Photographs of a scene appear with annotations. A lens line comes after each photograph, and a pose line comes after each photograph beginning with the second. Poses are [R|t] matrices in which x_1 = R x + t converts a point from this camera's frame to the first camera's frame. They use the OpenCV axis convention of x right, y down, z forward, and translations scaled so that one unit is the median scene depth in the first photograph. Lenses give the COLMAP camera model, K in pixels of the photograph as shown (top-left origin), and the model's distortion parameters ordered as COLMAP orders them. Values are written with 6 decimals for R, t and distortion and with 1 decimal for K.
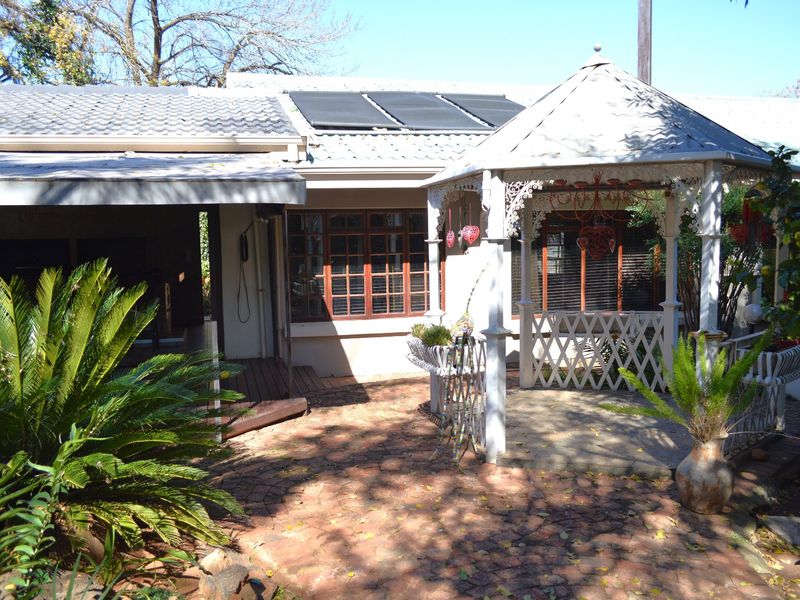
lens RADIAL K [[713.6, 0, 398.3], [0, 713.6, 301.0], [0, 0, 1]] dist [-0.014085, 0.013676]
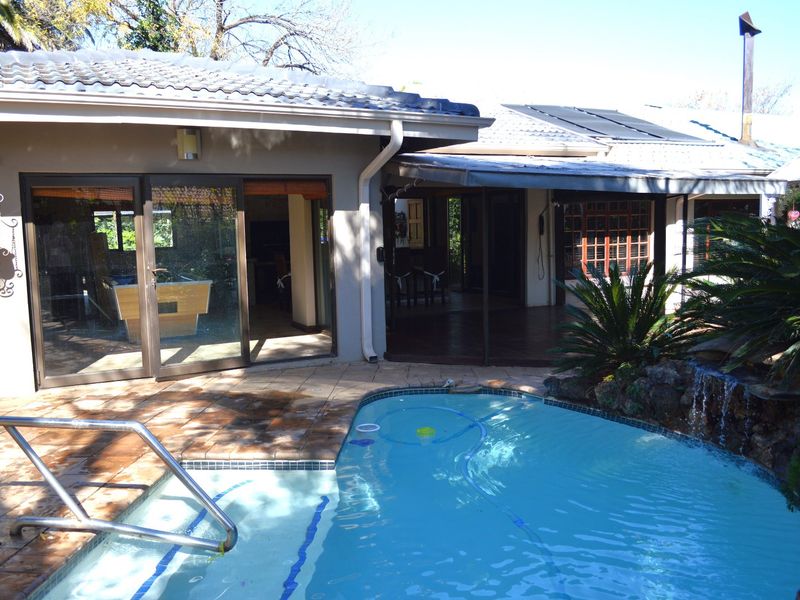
lens RADIAL K [[713.6, 0, 402.7], [0, 713.6, 299.5], [0, 0, 1]] dist [-0.014085, 0.013676]
pose [[0.978560, -0.025911, 0.204324, -0.718949], [0.023307, 0.999614, 0.015141, 0.039357], [-0.204637, -0.010054, 0.978786, -0.273471]]
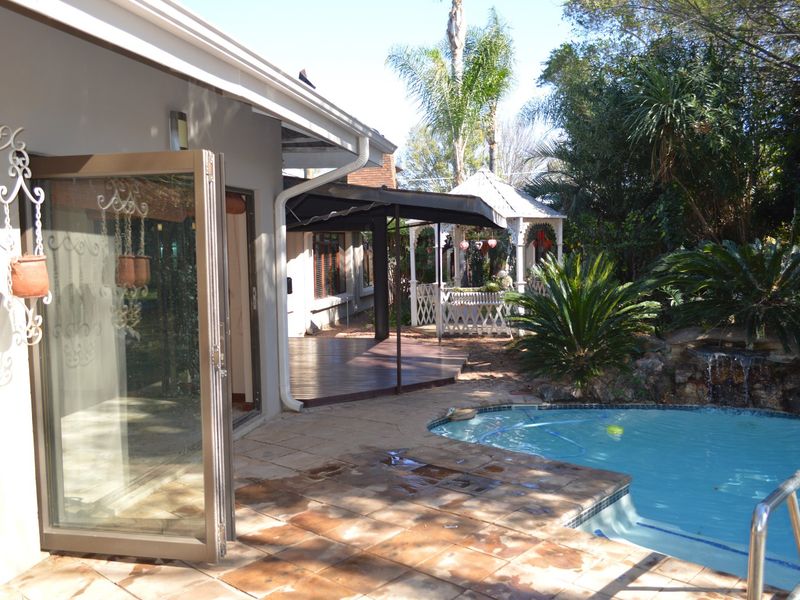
lens RADIAL K [[713.6, 0, 399.4], [0, 713.6, 298.0], [0, 0, 1]] dist [-0.014085, 0.013676]
pose [[0.451597, -0.058936, 0.890273, -1.178385], [0.089674, 0.995762, 0.020432, 0.005186], [-0.887704, 0.070607, 0.454968, 0.136506]]
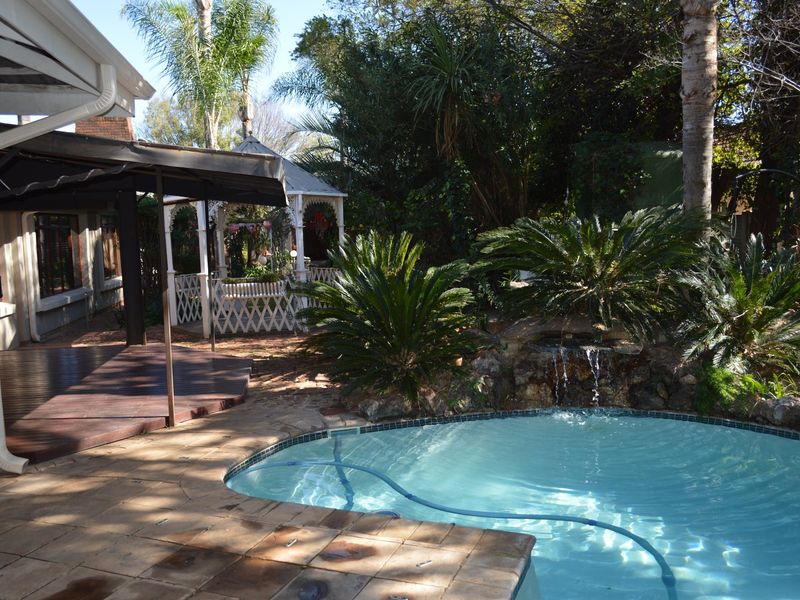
lens RADIAL K [[713.6, 0, 396.2], [0, 713.6, 299.2], [0, 0, 1]] dist [-0.014085, 0.013676]
pose [[0.123665, -0.091178, 0.988126, -1.022539], [0.112074, 0.990682, 0.077388, -0.001207], [-0.985975, 0.101173, 0.132731, 0.237194]]
